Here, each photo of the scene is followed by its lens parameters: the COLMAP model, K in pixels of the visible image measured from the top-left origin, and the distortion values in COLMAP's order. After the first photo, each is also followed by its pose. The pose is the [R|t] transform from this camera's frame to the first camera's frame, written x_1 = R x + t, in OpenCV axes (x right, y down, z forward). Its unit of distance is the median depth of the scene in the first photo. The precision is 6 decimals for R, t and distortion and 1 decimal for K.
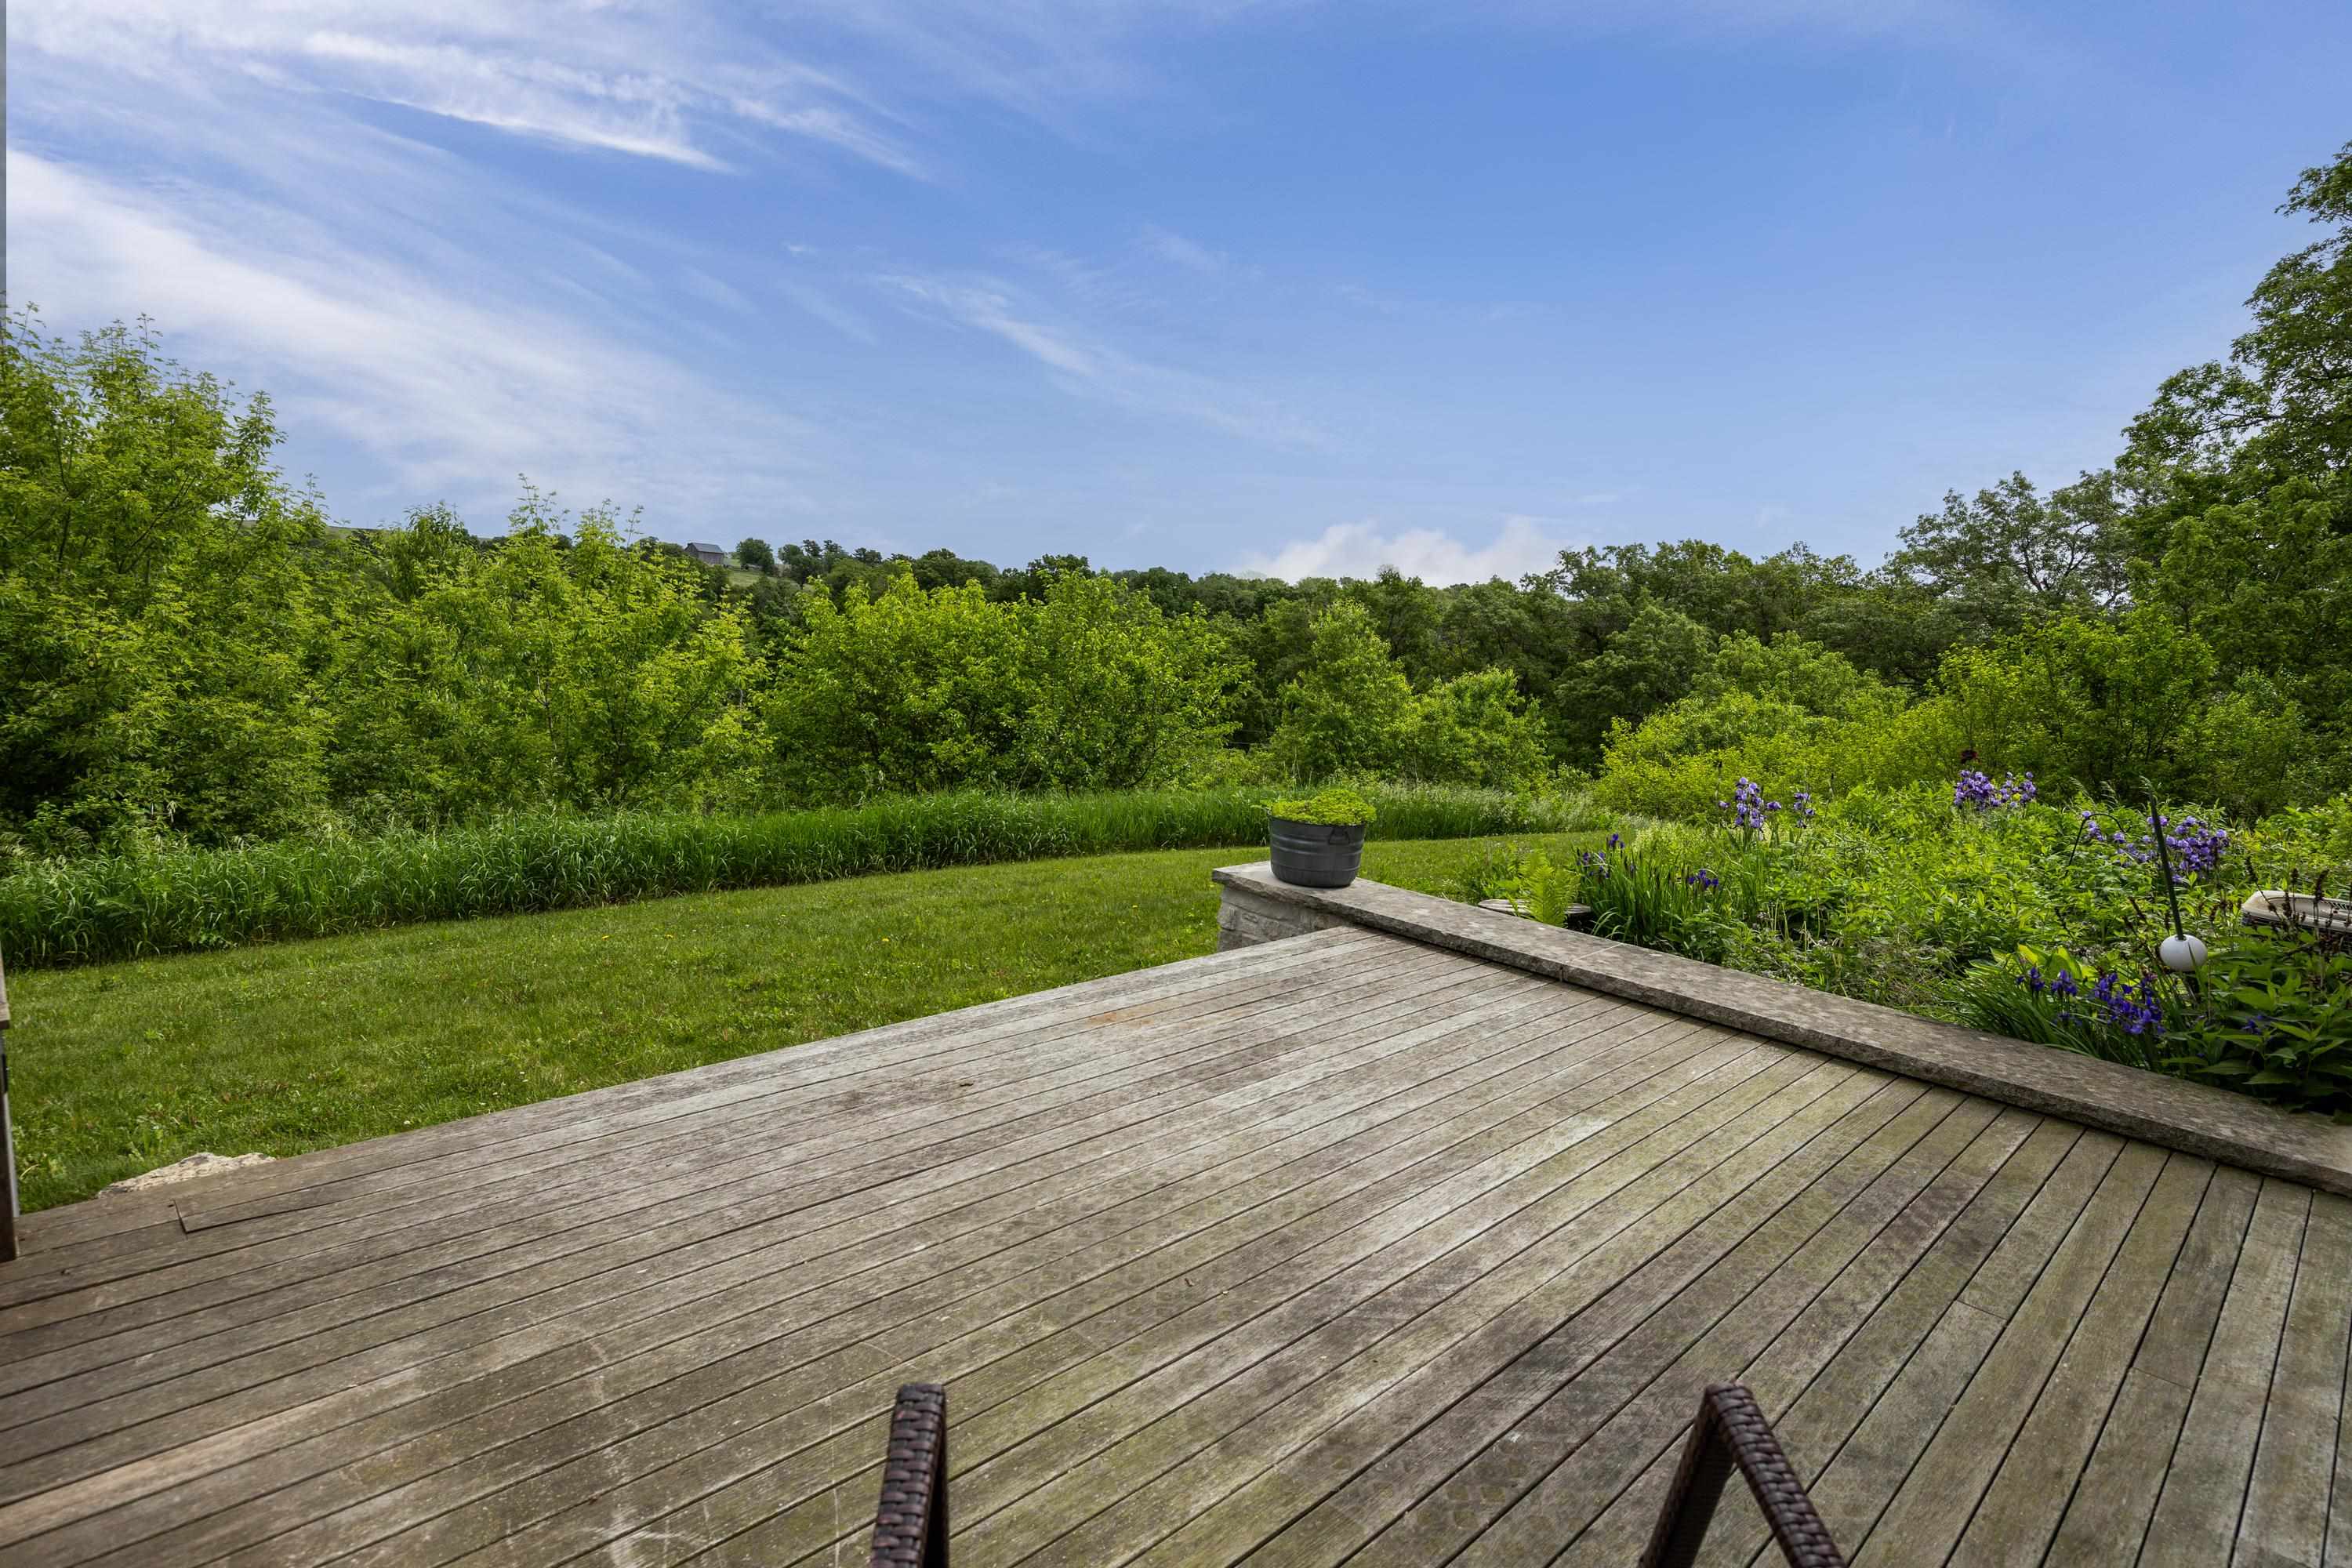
lens RADIAL K [[1288.2, 0, 1162.9], [0, 1288.2, 793.6], [0, 0, 1]] dist [0.006428, 0.001180]
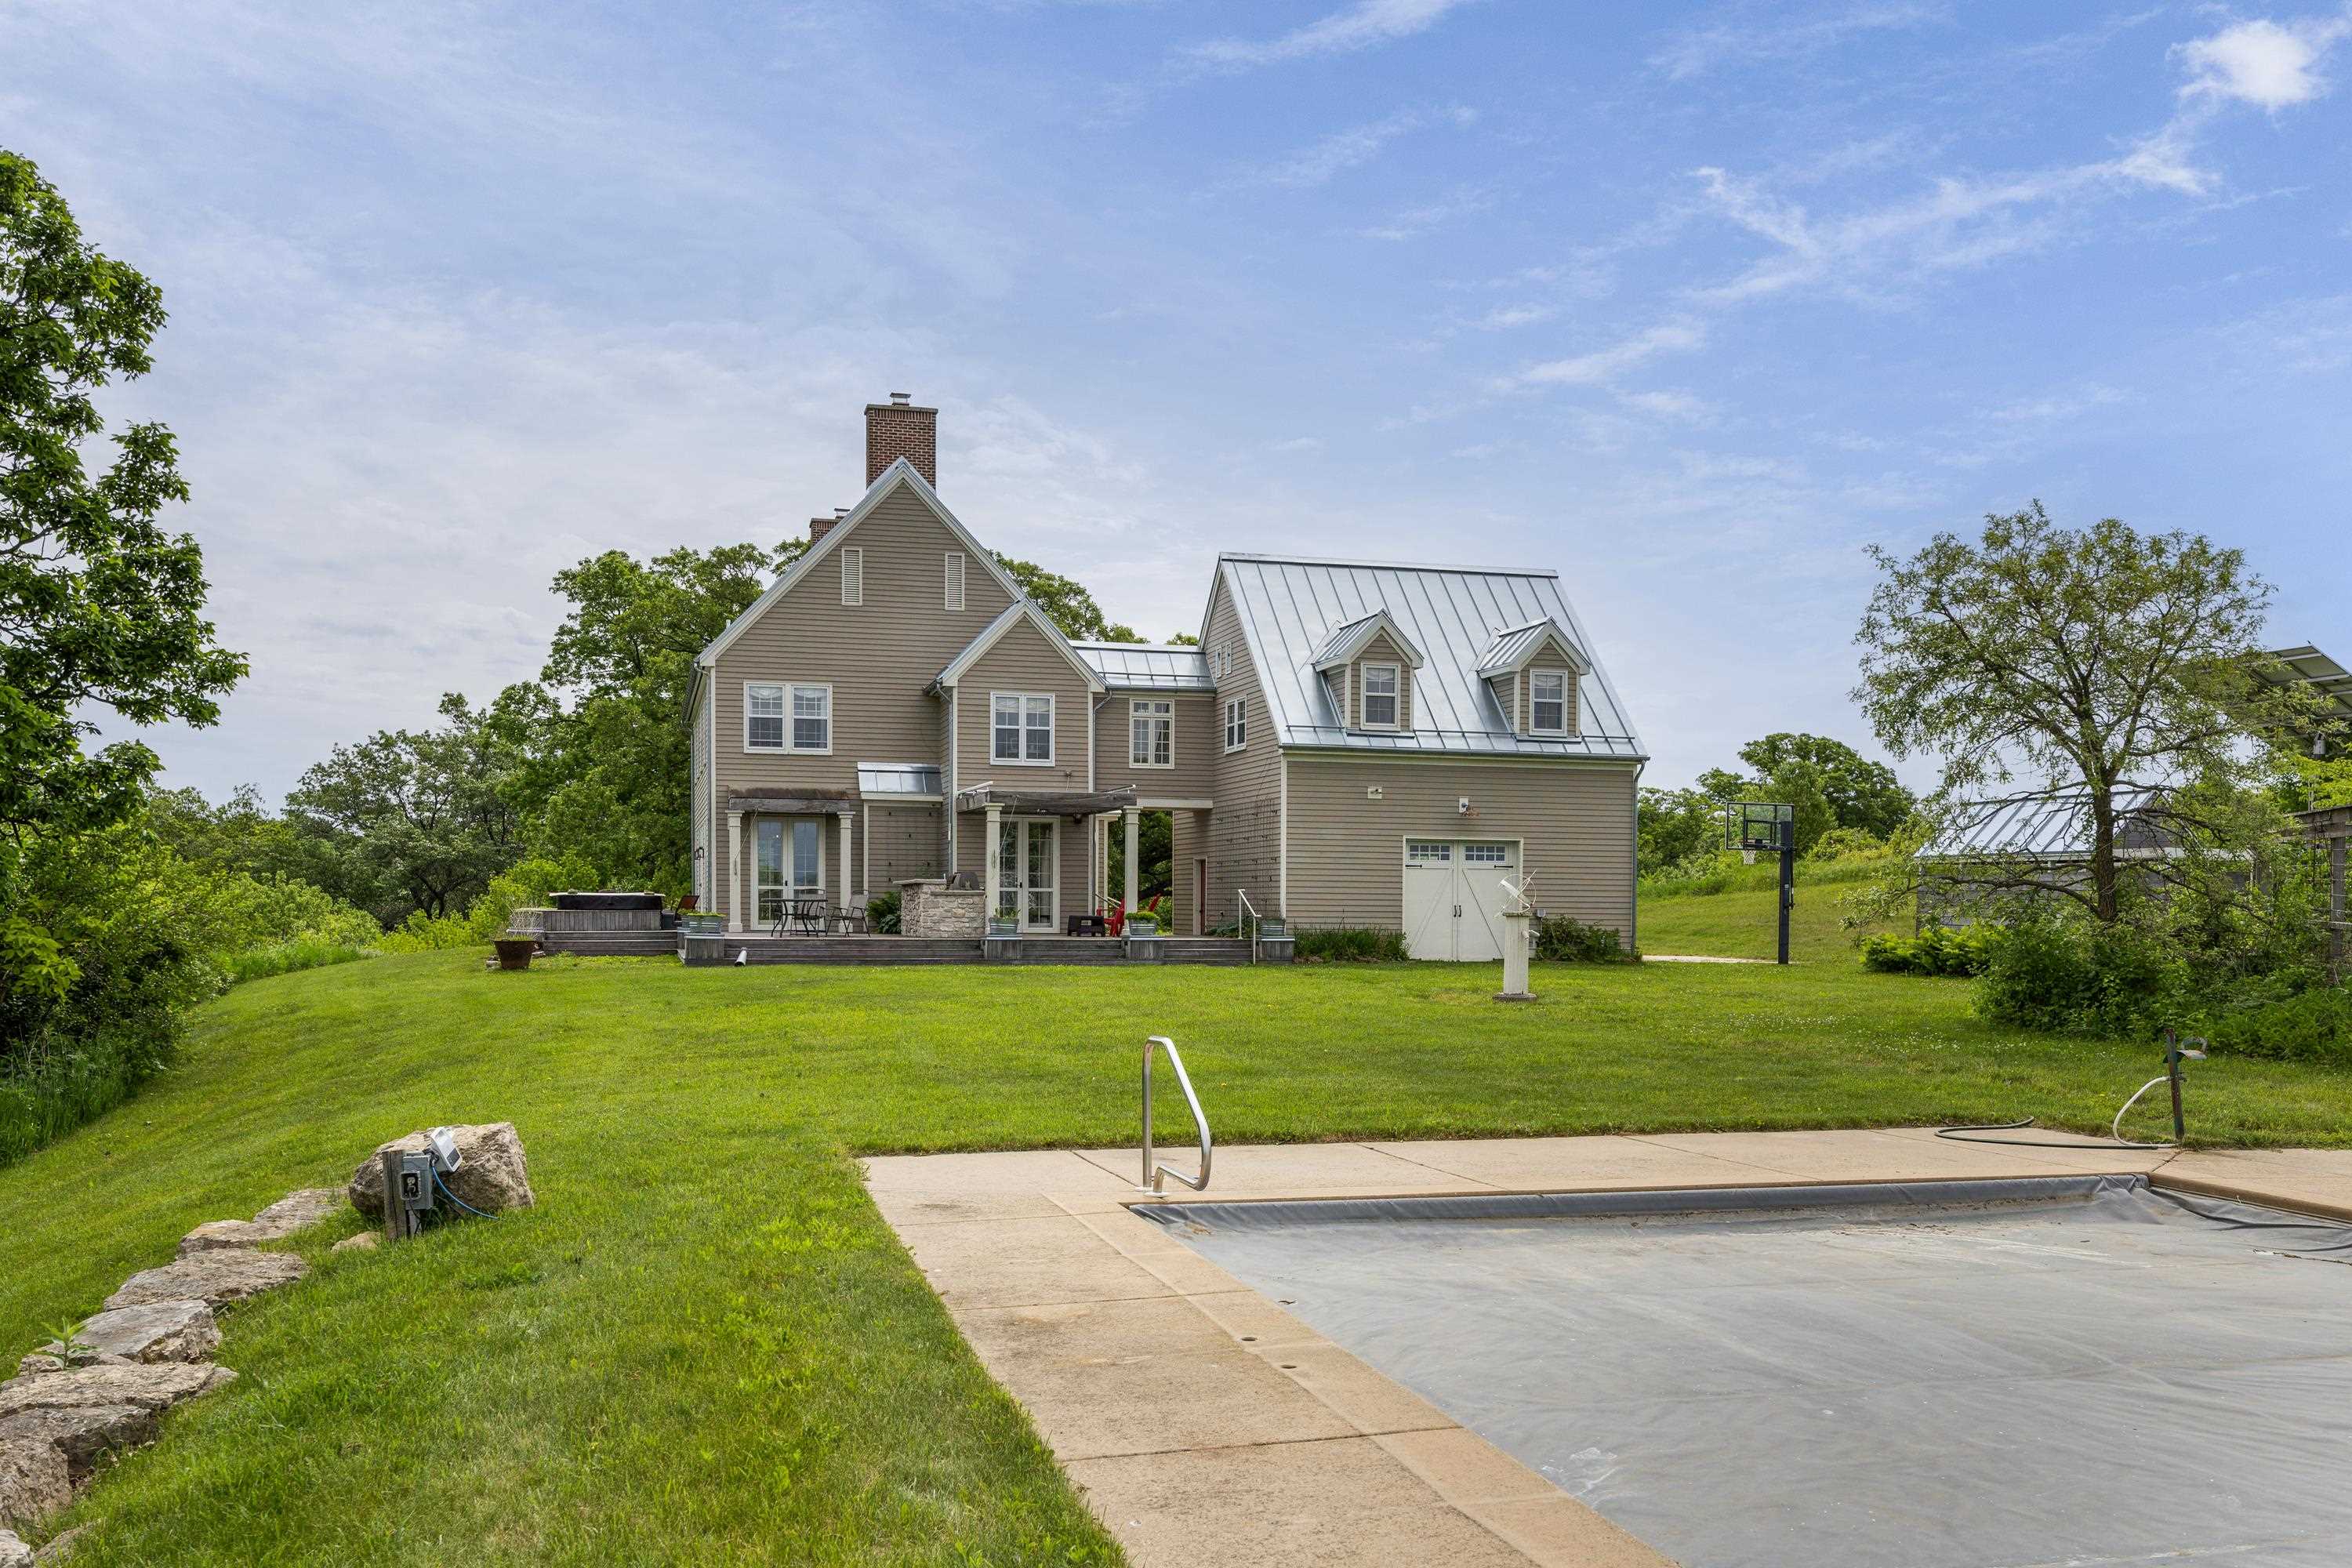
lens RADIAL K [[1979.8, 0, 1205.2], [0, 1979.8, 944.4], [0, 0, 1]] dist [0.015230, 0.003034]
pose [[0.504765, -0.075915, 0.859912, -0.534703], [0.147235, 0.989101, 0.000894, 0.054750], [-0.850608, 0.126158, 0.510441, -0.539946]]
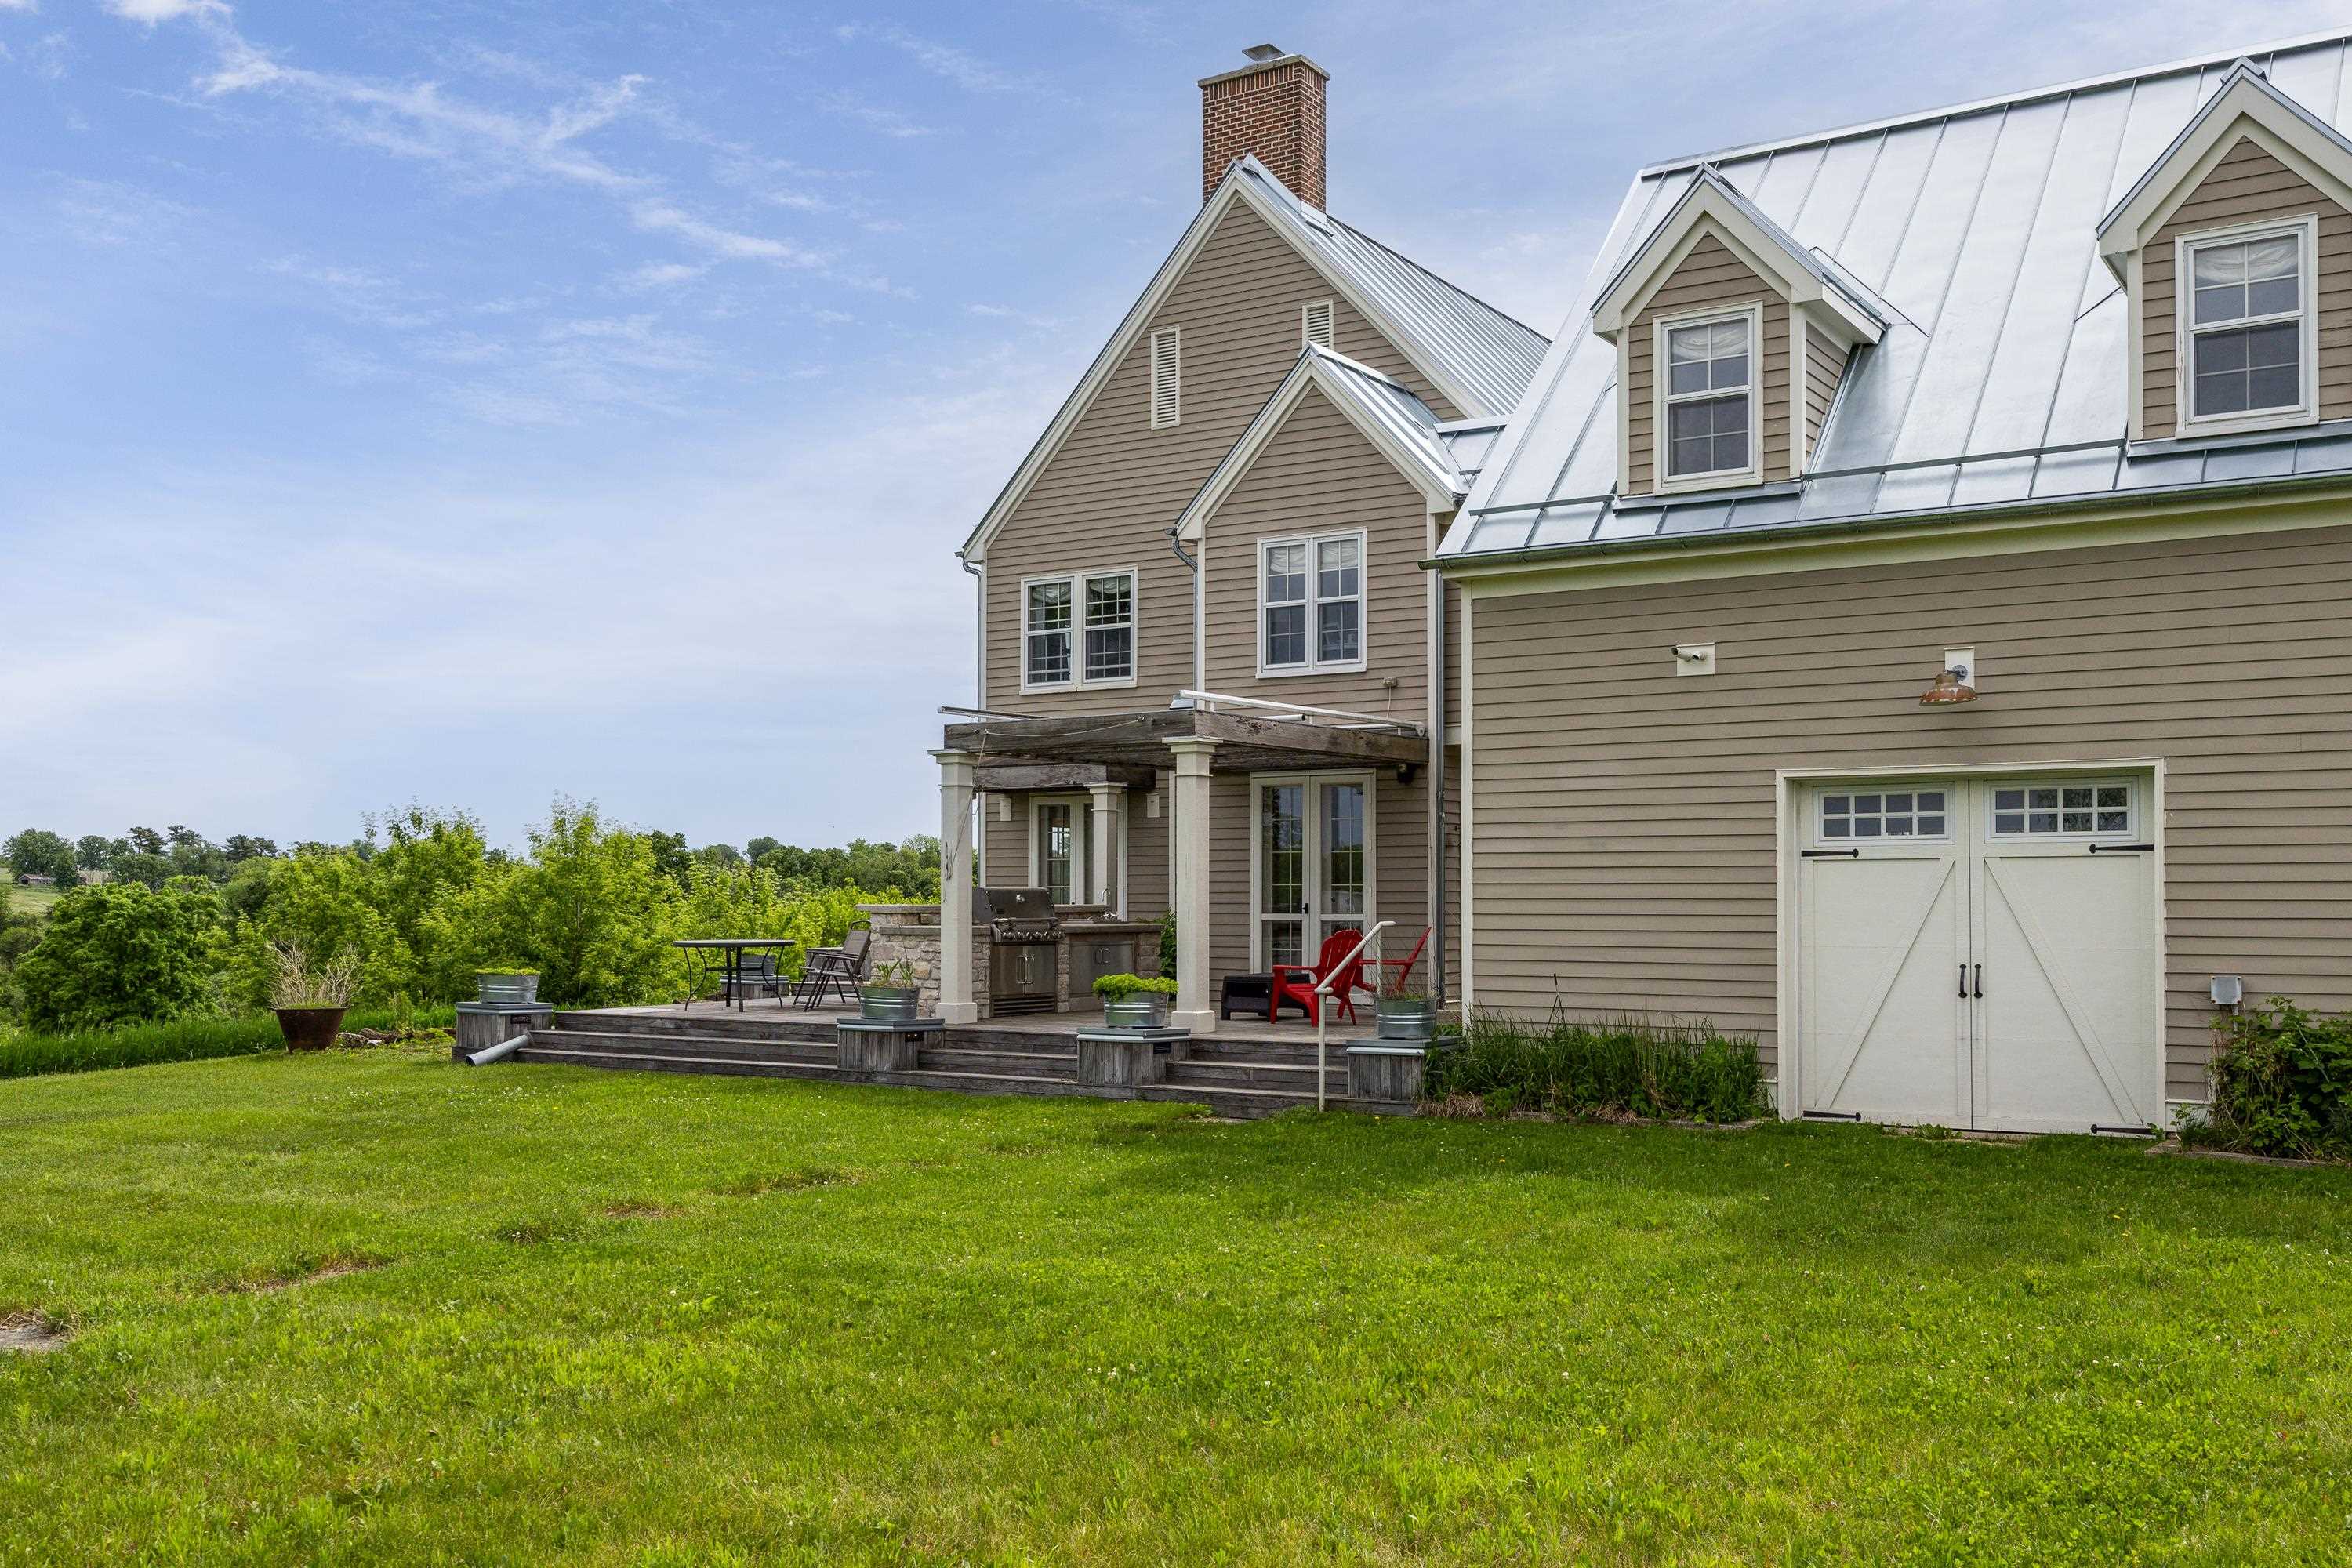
lens RADIAL K [[2089.1, 0, 1255.1], [0, 2089.1, 846.0], [0, 0, 1]] dist [0.006876, 0.002736]
pose [[0.972506, -0.057271, 0.225726, -0.094631], [0.093277, 0.983934, -0.152226, 0.069199], [-0.213382, 0.169096, 0.962224, -0.495894]]
